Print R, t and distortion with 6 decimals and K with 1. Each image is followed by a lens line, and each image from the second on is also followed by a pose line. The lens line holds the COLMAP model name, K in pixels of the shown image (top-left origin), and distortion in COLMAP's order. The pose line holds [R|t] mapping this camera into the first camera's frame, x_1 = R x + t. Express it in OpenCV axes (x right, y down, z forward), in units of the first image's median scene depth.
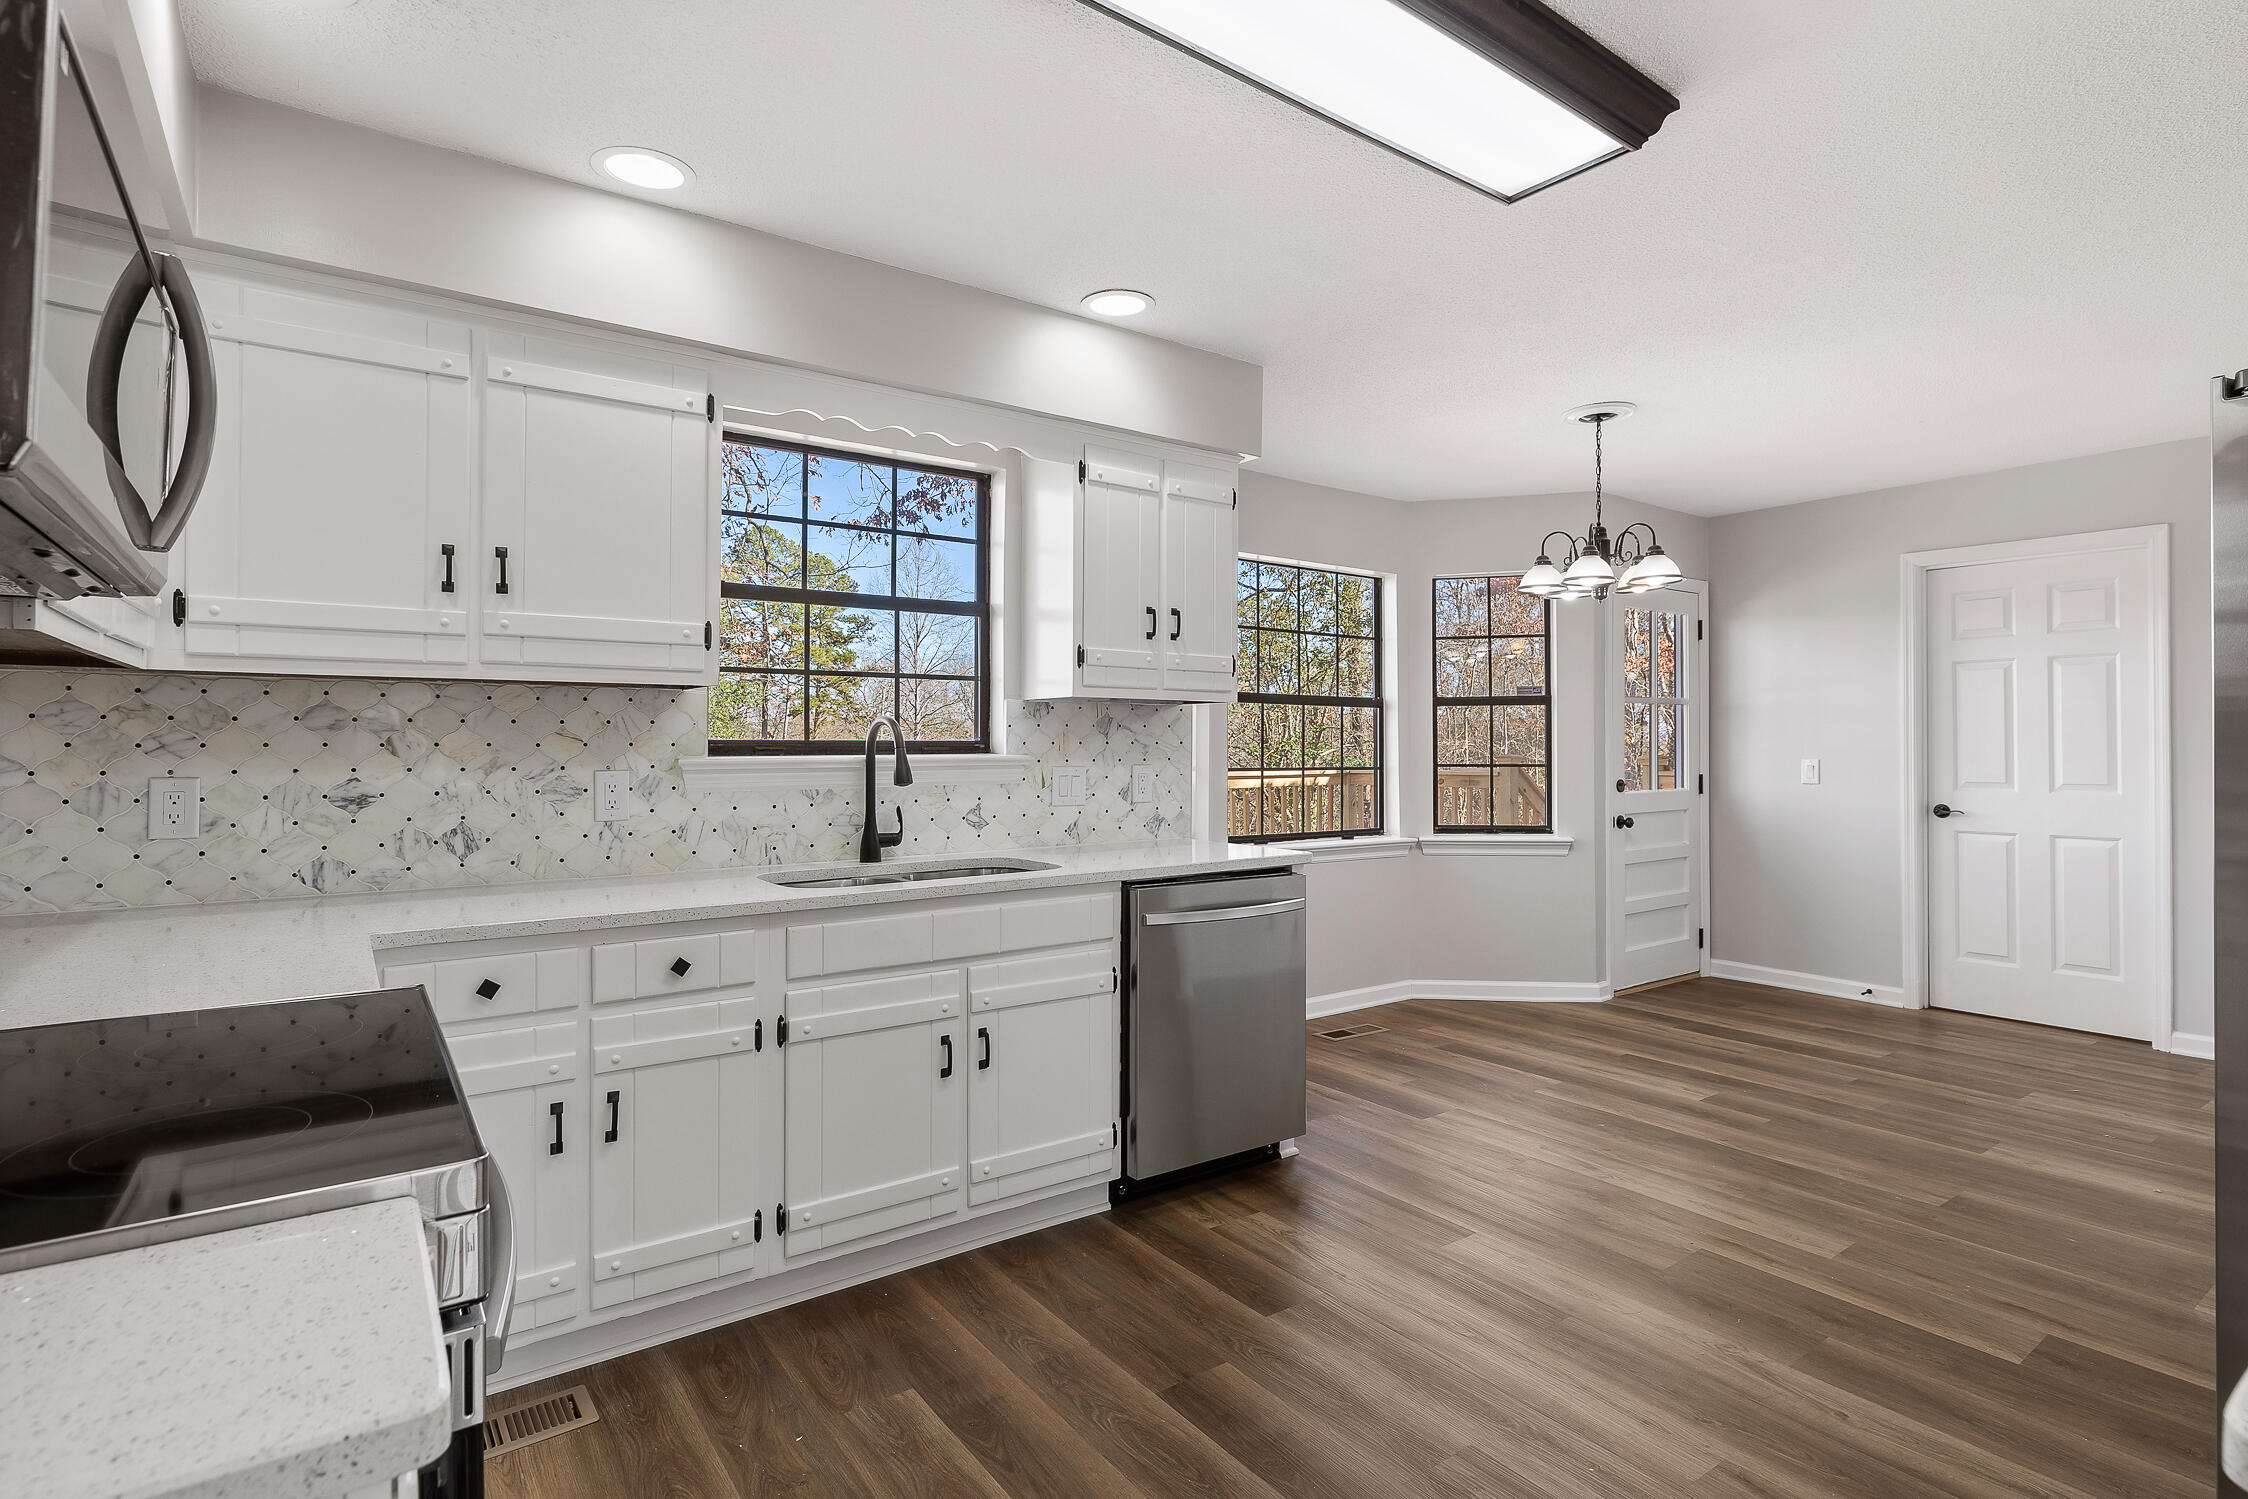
lens RADIAL K [[1105.0, 0, 1123.7], [0, 1105.0, 737.1], [0, 0, 1]] dist [-0.004542, -0.001096]
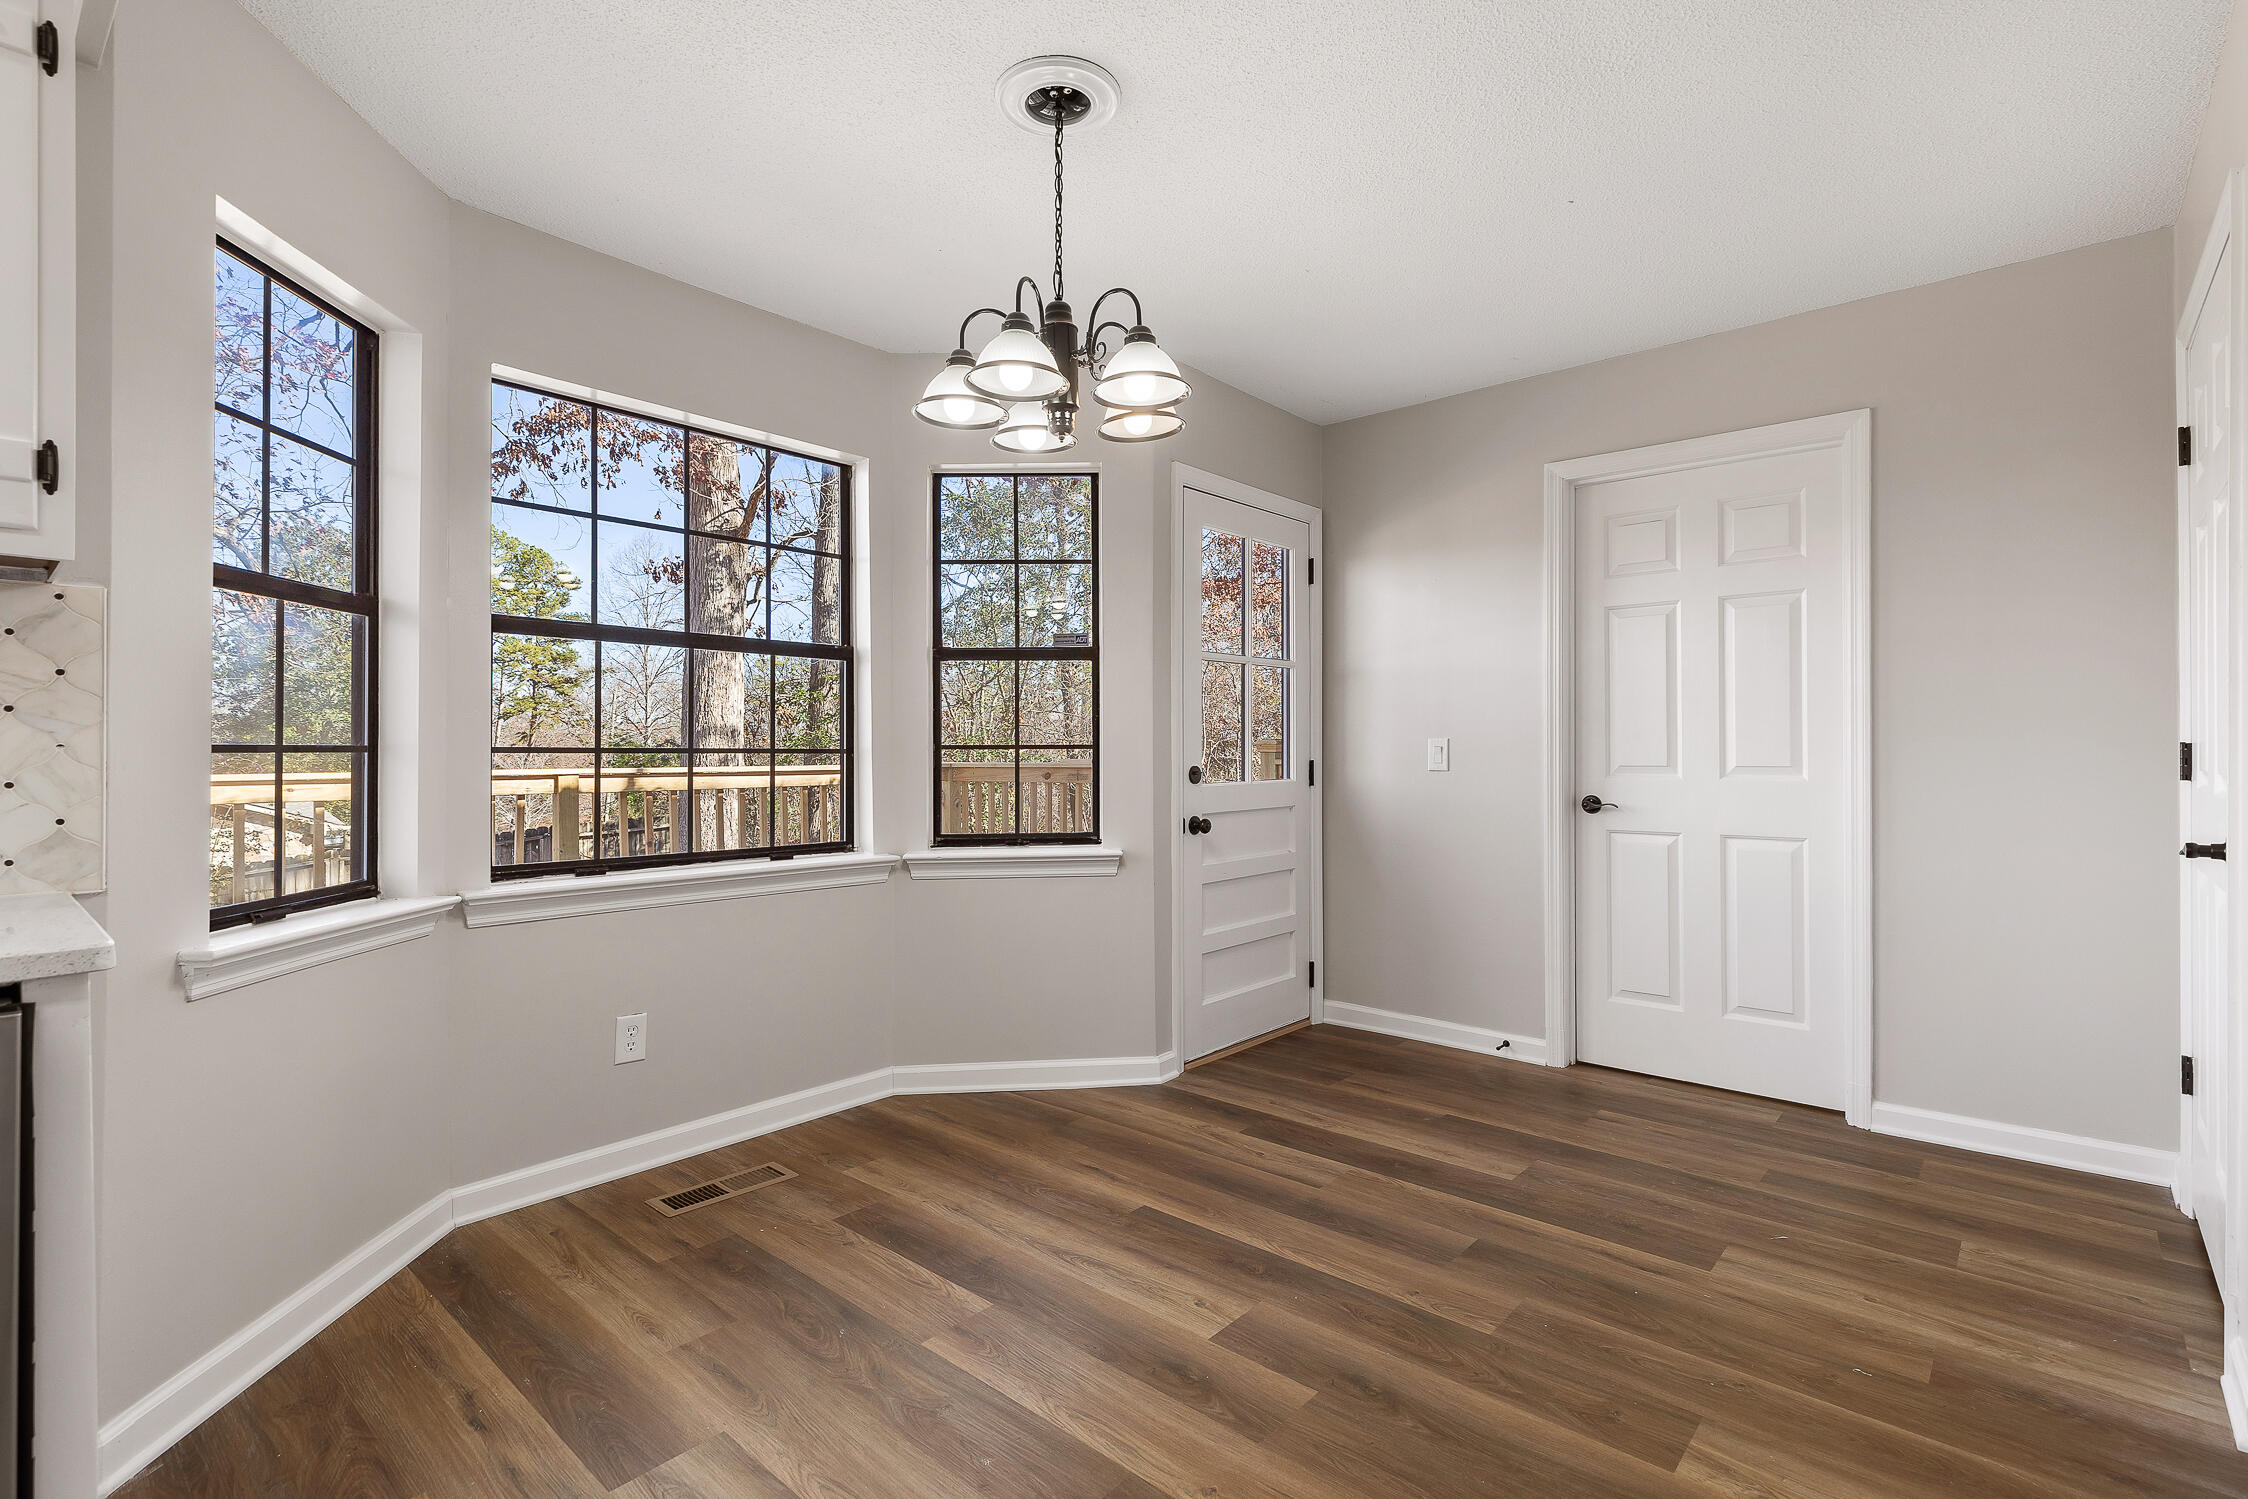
lens RADIAL K [[1026.7, 0, 1122.4], [0, 1026.7, 753.0], [0, 0, 1]] dist [0.004376, 0.001041]
pose [[0.976109, -0.002775, 0.217265, 0.265925], [0.000589, 0.999949, 0.010124, 0.023750], [-0.217282, -0.009755, 0.976060, 0.369491]]
